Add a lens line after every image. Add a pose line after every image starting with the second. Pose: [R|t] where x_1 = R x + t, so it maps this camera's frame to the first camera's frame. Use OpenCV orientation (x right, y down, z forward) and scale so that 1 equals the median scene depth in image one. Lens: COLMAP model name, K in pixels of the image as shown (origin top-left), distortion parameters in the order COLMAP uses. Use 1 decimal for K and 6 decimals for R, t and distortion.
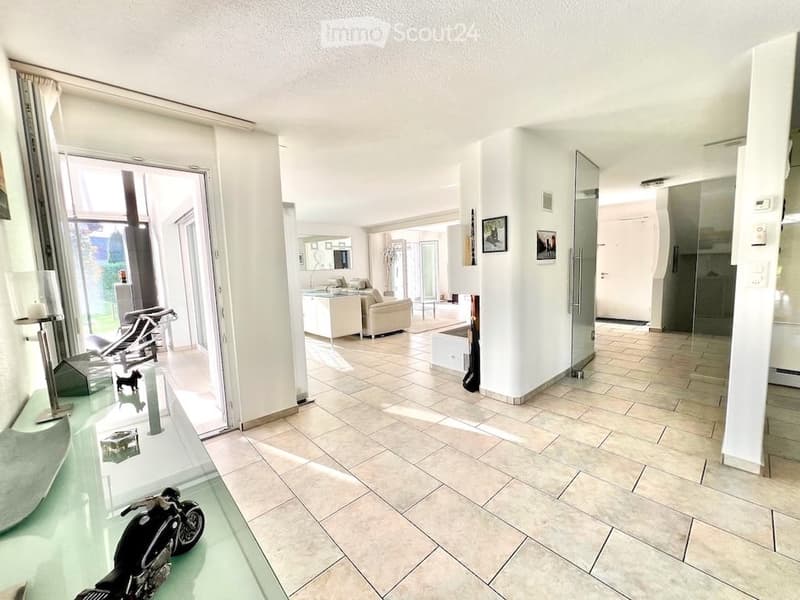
lens RADIAL K [[319.3, 0, 401.4], [0, 319.3, 298.0], [0, 0, 1]] dist [-0.001432, -0.000013]
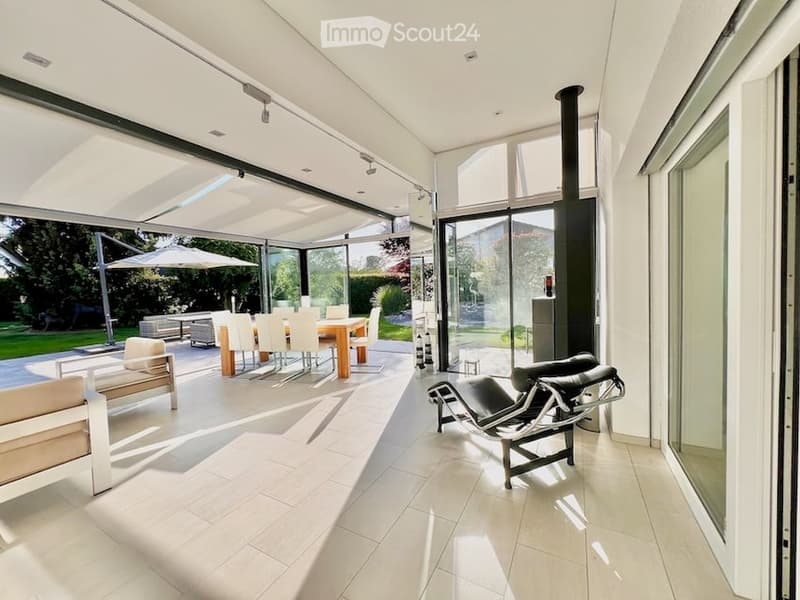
lens RADIAL K [[319.3, 0, 401.9], [0, 319.3, 299.6], [0, 0, 1]] dist [-0.001432, -0.000013]
pose [[0.324391, 0.058623, -0.944105, -0.423093], [-0.077568, 0.996365, 0.035216, -0.046336], [0.942737, 0.061809, 0.327759, 0.600993]]
